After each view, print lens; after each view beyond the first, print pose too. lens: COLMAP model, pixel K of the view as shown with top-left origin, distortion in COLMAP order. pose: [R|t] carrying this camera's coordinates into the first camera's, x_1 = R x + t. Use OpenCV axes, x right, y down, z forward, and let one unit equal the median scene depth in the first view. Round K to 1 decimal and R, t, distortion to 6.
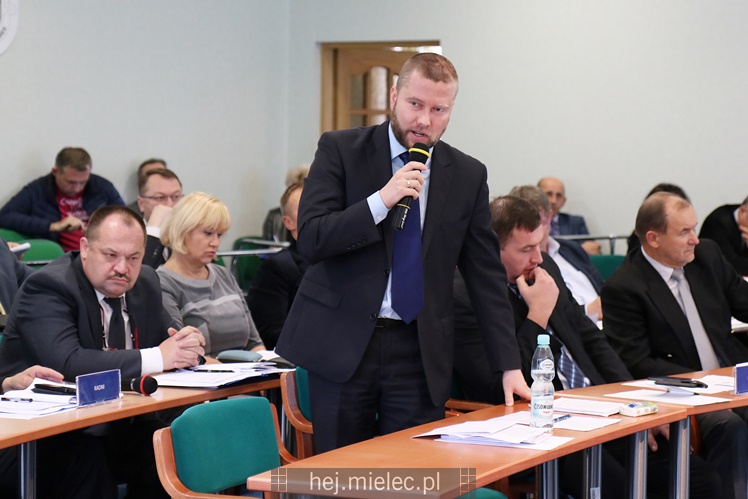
lens RADIAL K [[1910.9, 0, 374.0], [0, 1910.9, 249.5], [0, 0, 1]] dist [0.677132, 0.027200]
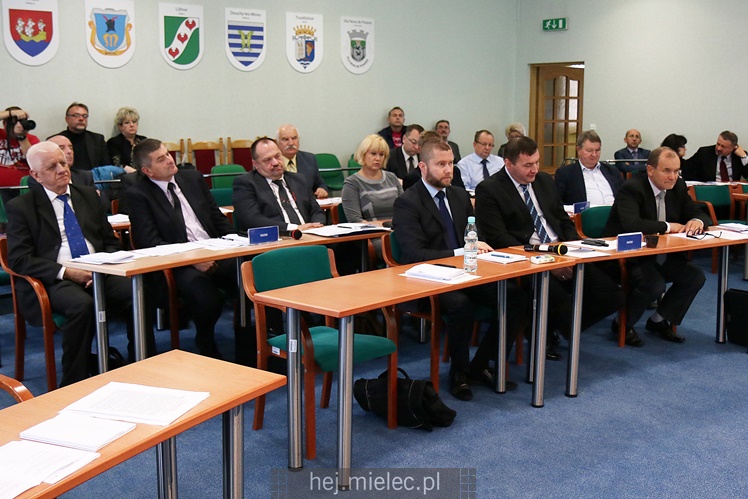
lens RADIAL K [[846.9, 0, 374.0], [0, 846.9, 249.5], [0, 0, 1]] dist [-0.011527, -0.010541]
pose [[0.967937, 0.040887, -0.247842, 0.139827], [-0.015418, 0.994474, 0.103844, -0.001901], [0.250718, -0.096693, 0.963219, 0.192048]]
